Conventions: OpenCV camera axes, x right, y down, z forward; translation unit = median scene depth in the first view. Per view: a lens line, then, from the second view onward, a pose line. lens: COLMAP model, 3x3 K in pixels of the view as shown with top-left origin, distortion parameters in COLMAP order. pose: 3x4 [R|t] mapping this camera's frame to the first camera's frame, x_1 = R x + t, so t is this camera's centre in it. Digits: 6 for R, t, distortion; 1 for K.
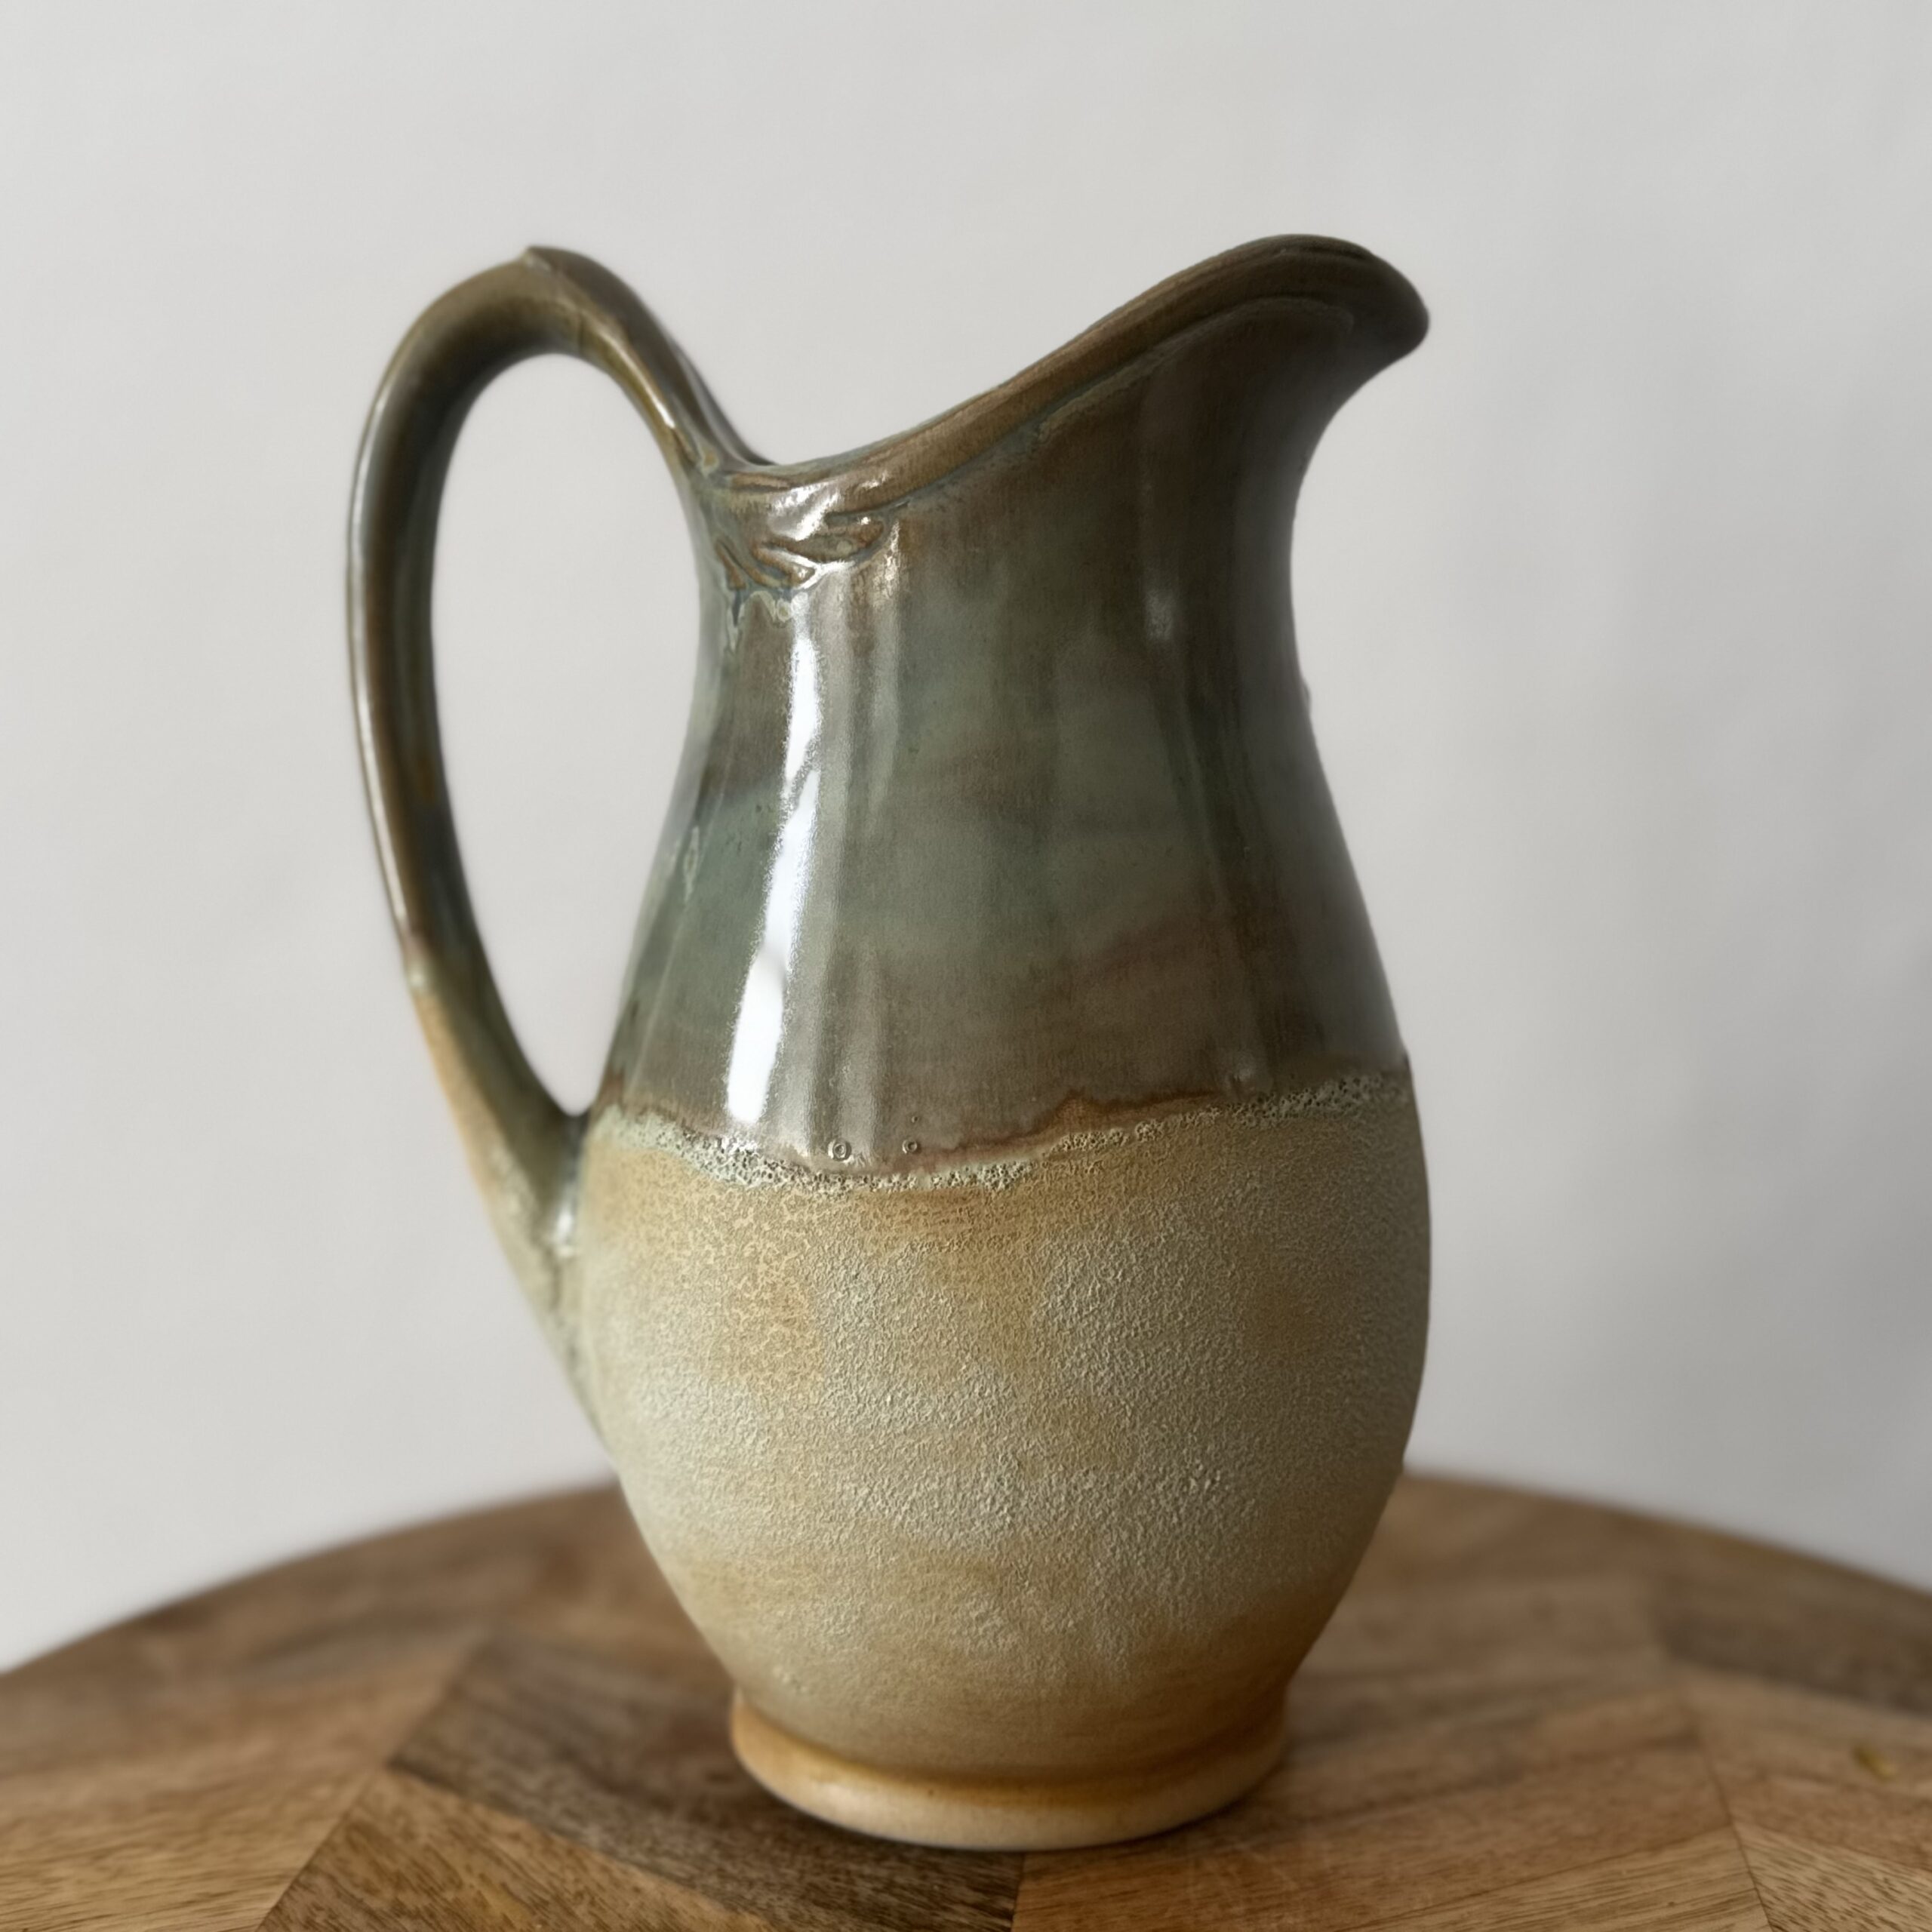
lens RADIAL K [[2545.6, 0, 966.0], [0, 2545.6, 966.0], [0, 0, 1]] dist [0.180367, -0.504872]
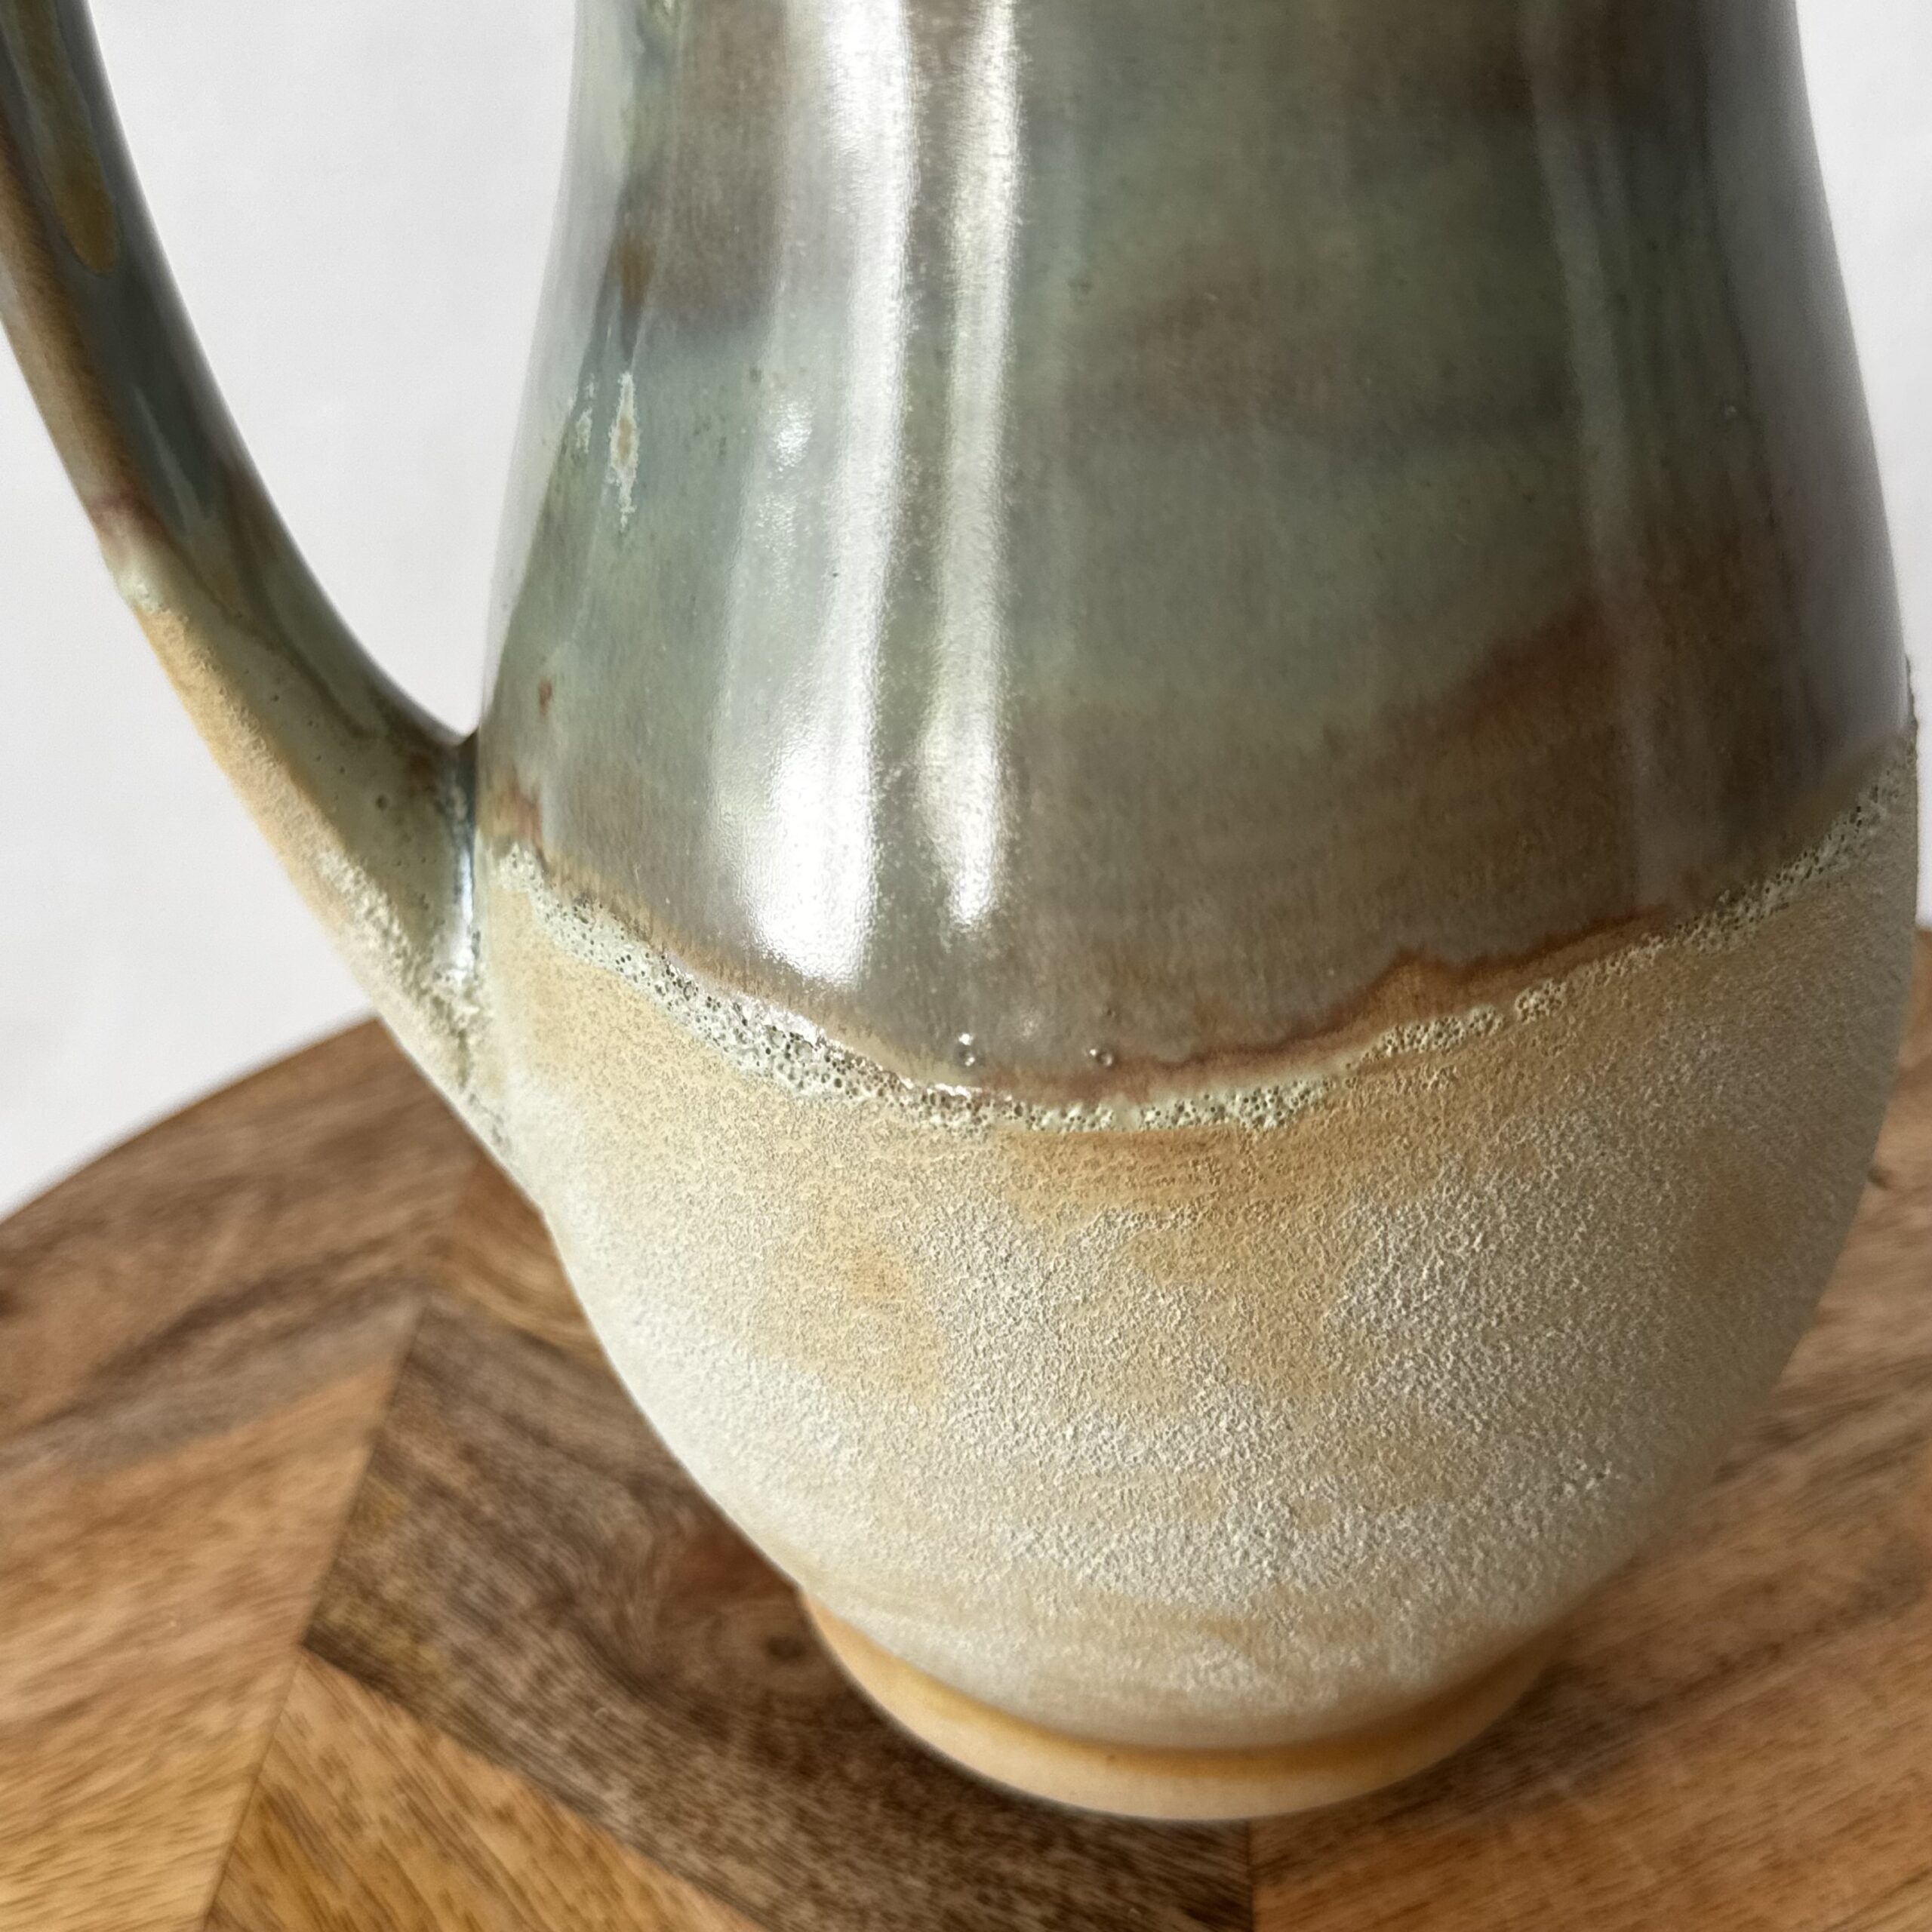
lens RADIAL K [[2638.8, 0, 973.4], [0, 2638.8, 987.5], [0, 0, 1]] dist [0.196208, -0.674270]
pose [[0.997947, -0.058288, 0.026543, -0.062016], [0.040702, 0.897155, 0.439837, -0.188666], [-0.049451, -0.437854, 0.897685, 0.497960]]
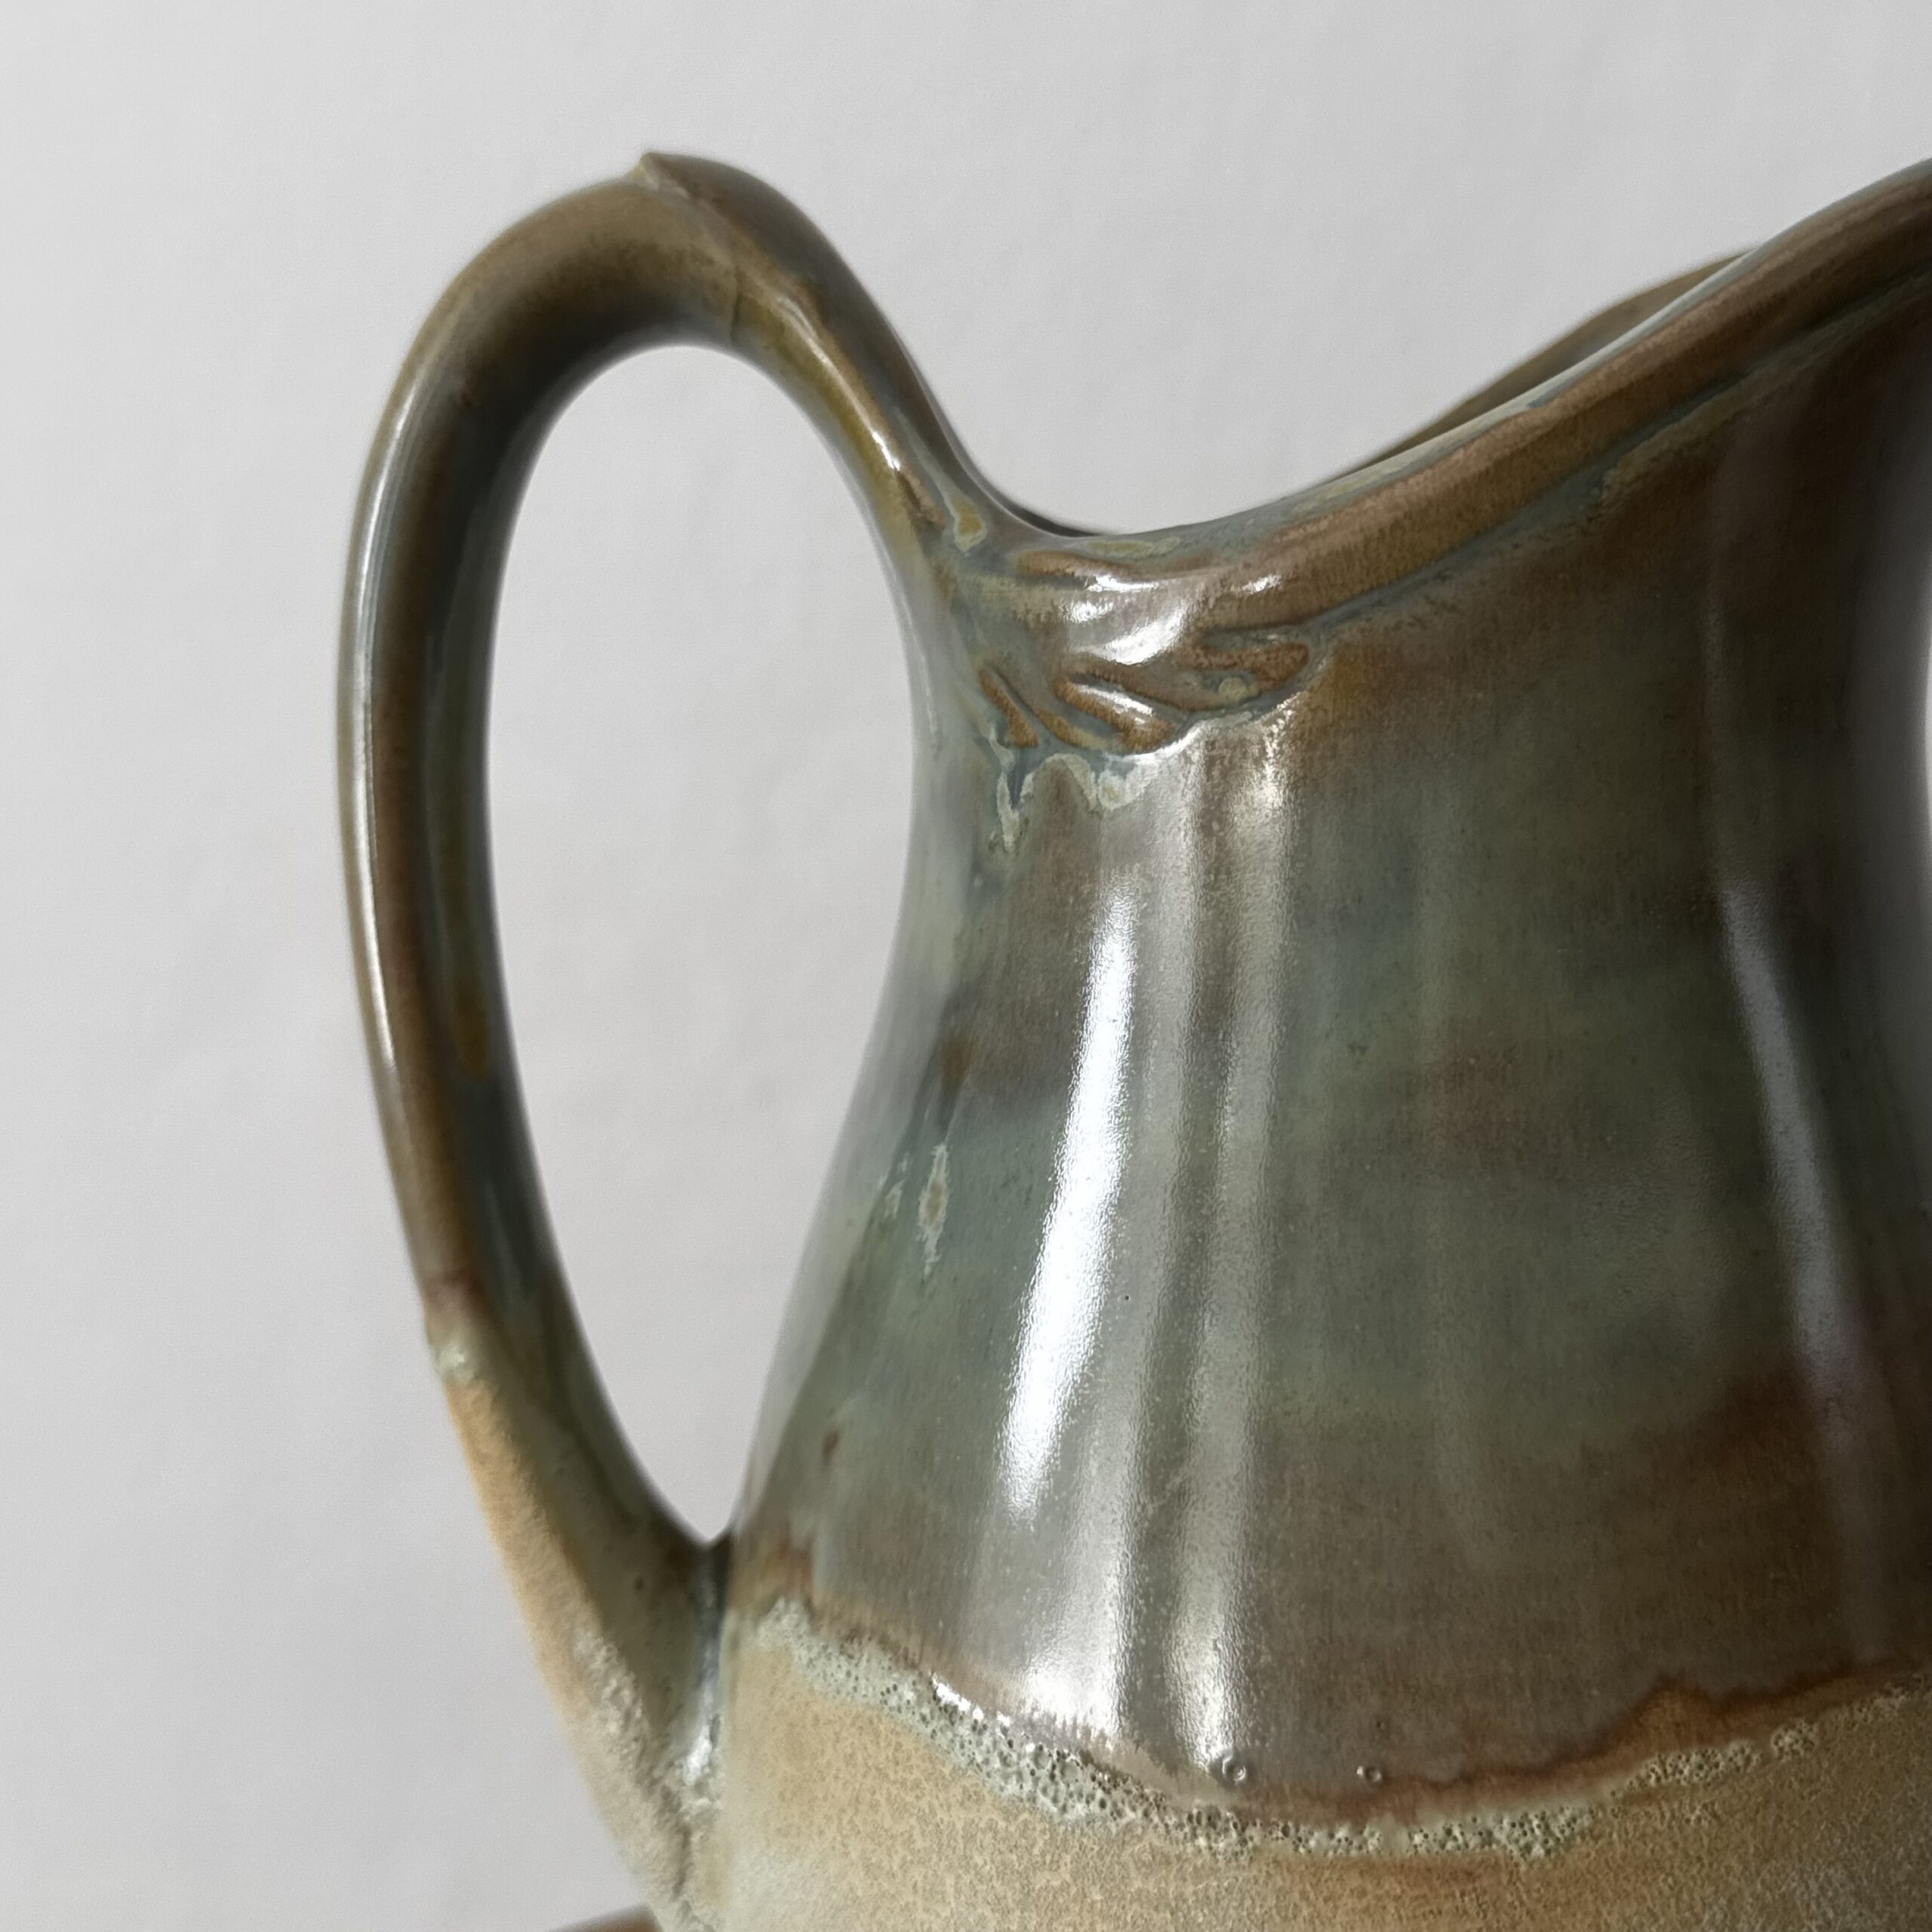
lens RADIAL K [[2638.8, 0, 973.4], [0, 2638.8, 987.5], [0, 0, 1]] dist [0.196208, -0.674270]
pose [[0.999874, 0.000625, 0.015862, -0.115795], [-0.000951, 0.999789, 0.020541, -0.110833], [-0.015845, -0.020553, 0.999663, 0.418743]]
